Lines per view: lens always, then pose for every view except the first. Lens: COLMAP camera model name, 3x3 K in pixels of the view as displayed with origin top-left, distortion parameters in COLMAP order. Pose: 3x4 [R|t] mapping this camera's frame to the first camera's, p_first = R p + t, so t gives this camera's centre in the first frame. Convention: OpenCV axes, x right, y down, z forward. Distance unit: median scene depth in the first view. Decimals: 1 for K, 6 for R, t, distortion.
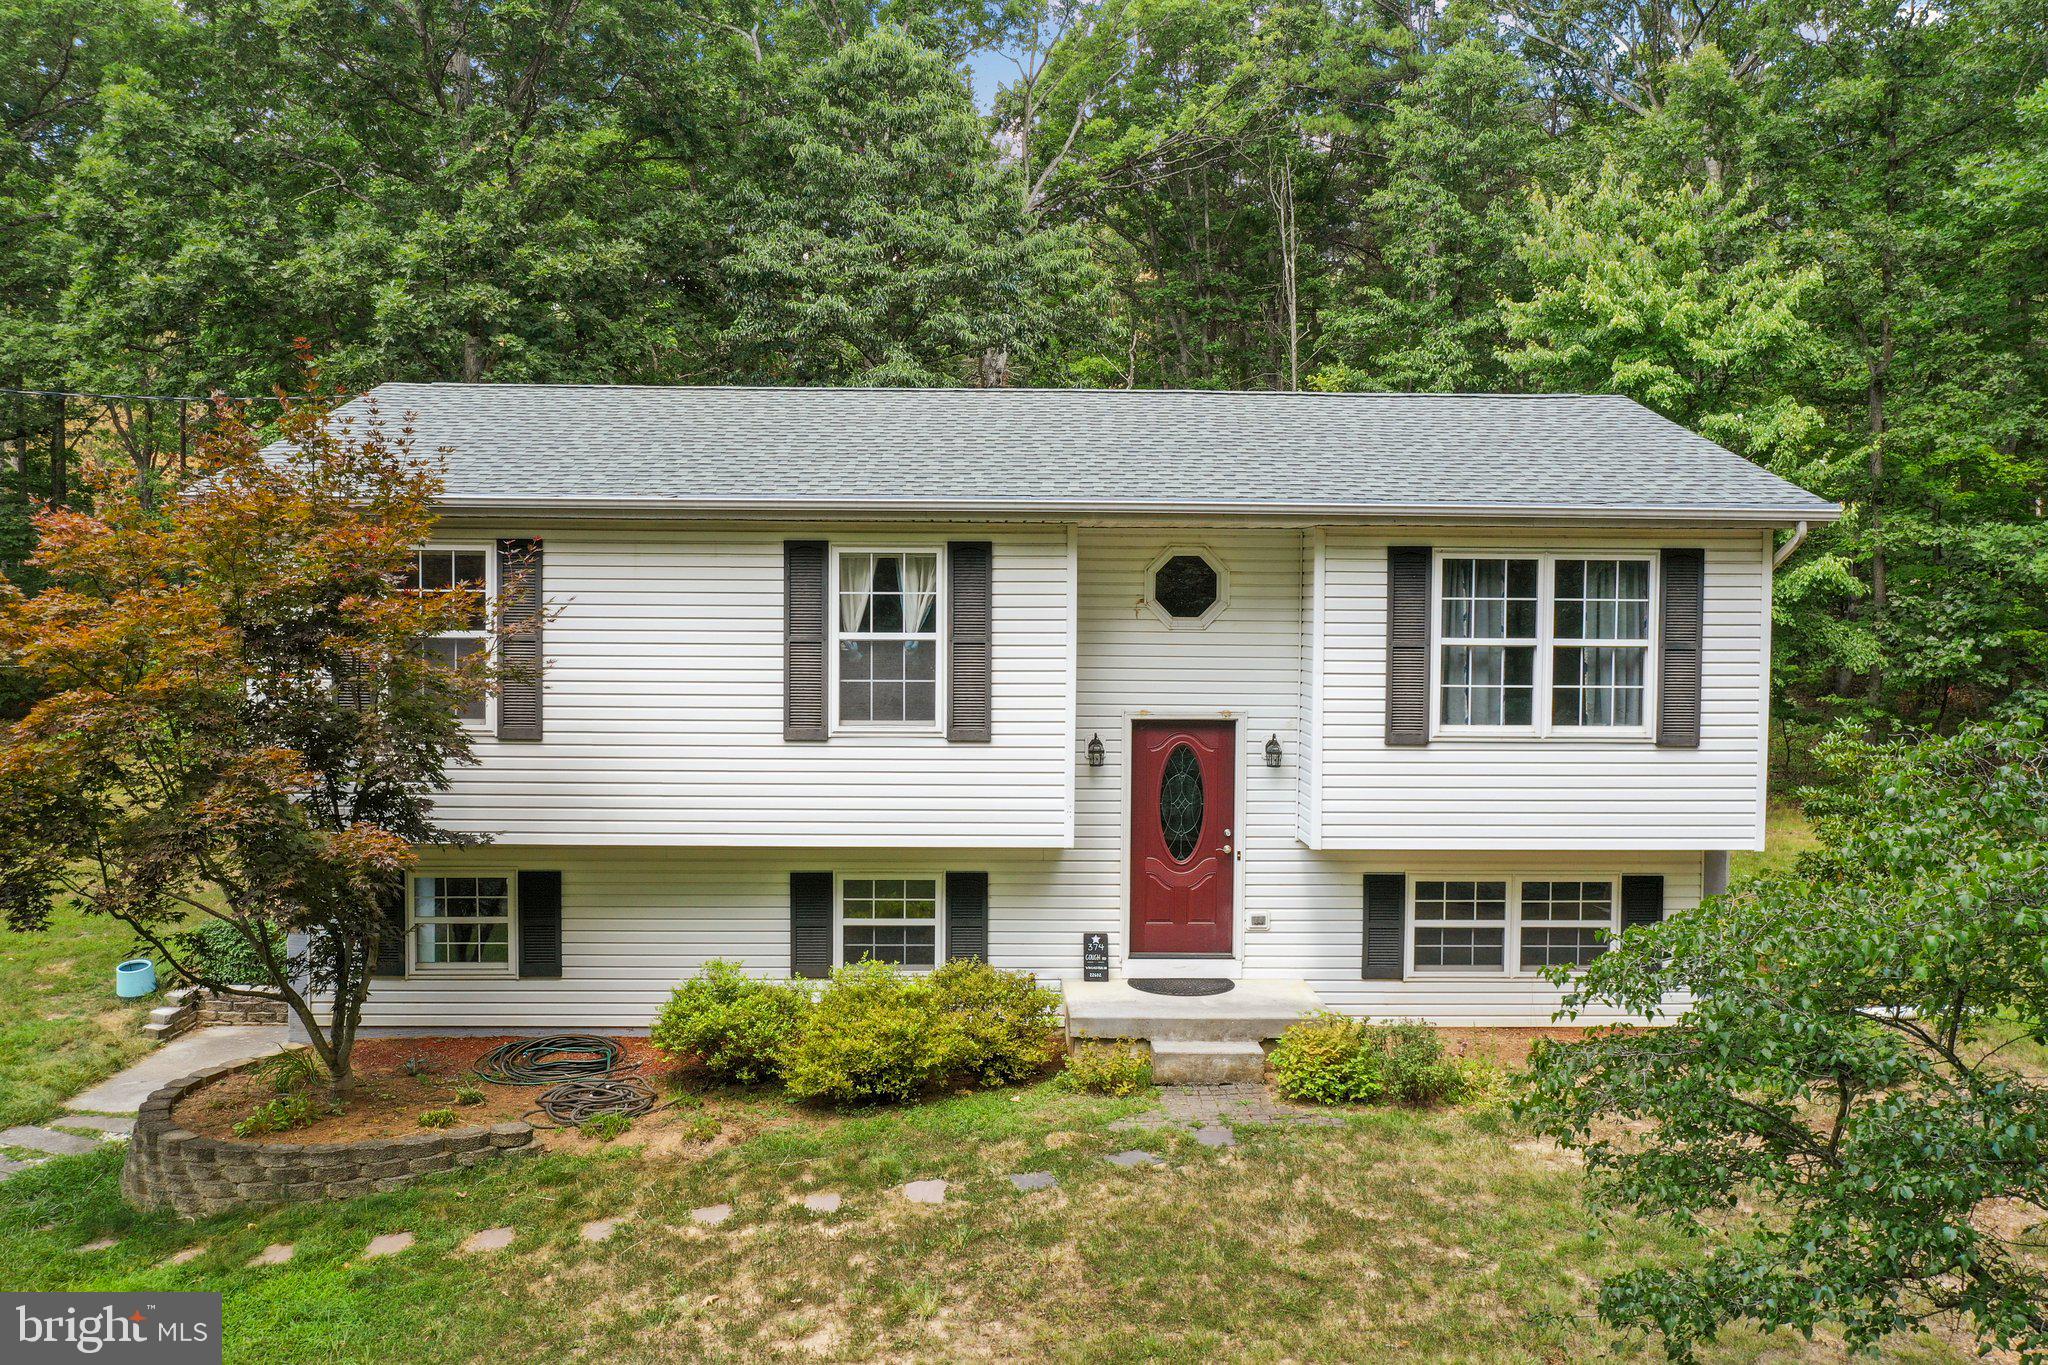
lens RADIAL K [[1647.6, 0, 1017.7], [0, 1647.6, 672.2], [0, 0, 1]] dist [-0.015394, -0.004190]
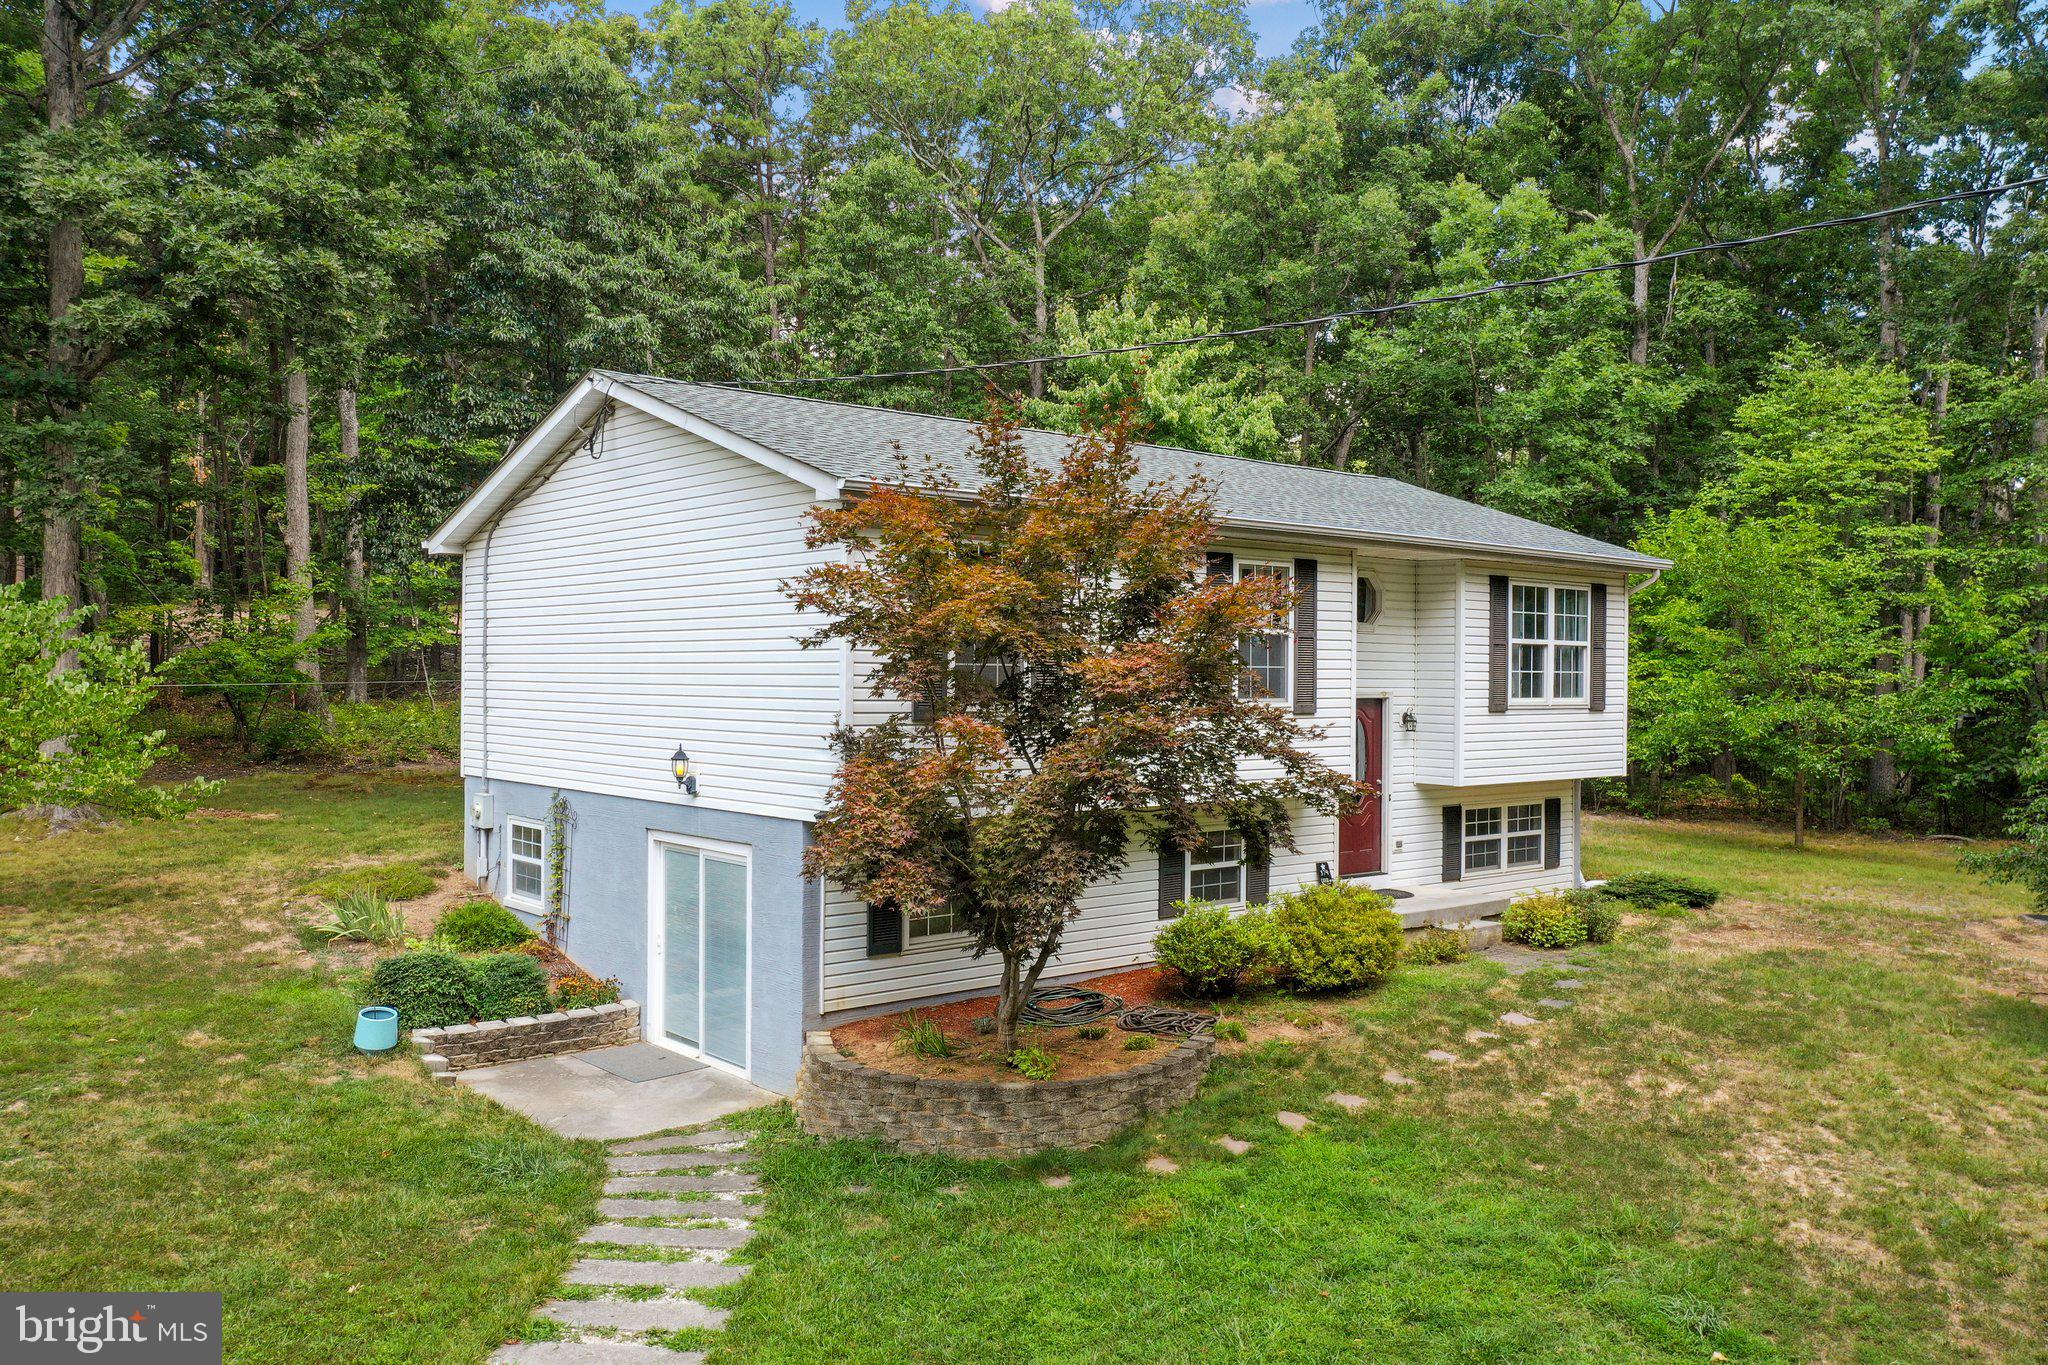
lens RADIAL K [[1647.6, 0, 1028.5], [0, 1647.6, 674.1], [0, 0, 1]] dist [-0.015394, -0.004190]
pose [[0.769601, -0.000994, 0.638525, -1.012384], [0.020611, 0.999516, -0.023286, 0.036337], [-0.638193, 0.031081, 0.769249, 0.144170]]
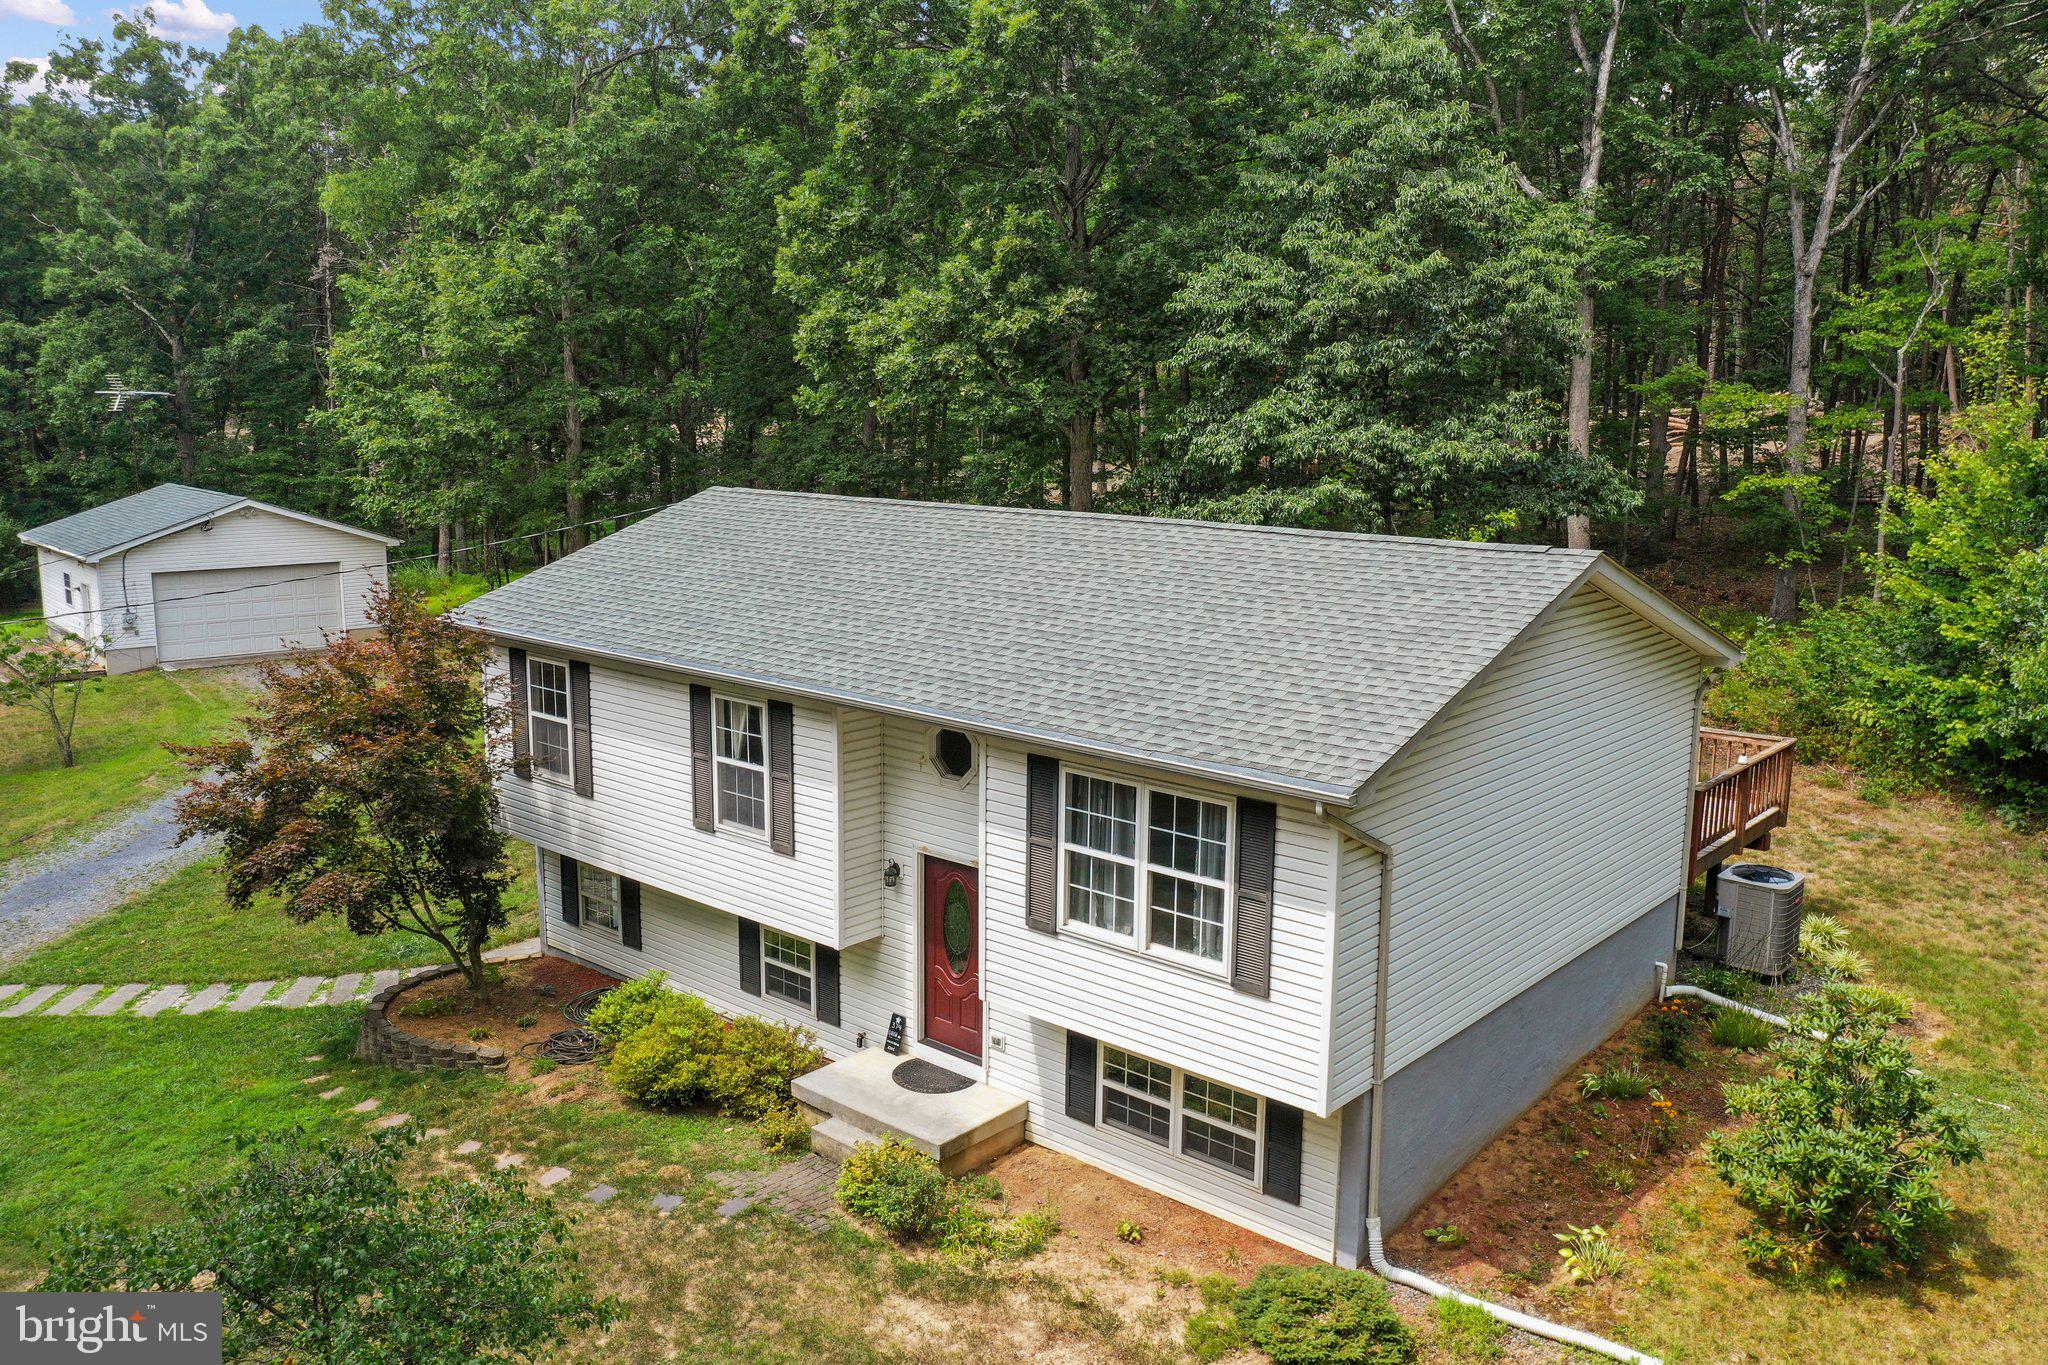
lens RADIAL K [[1647.6, 0, 1016.6], [0, 1647.6, 680.9], [0, 0, 1]] dist [-0.015394, -0.004190]
pose [[0.731954, 0.121972, -0.670348, 0.947306], [-0.030610, 0.988740, 0.146482, -0.284120], [0.680666, -0.086699, 0.727445, 0.194450]]
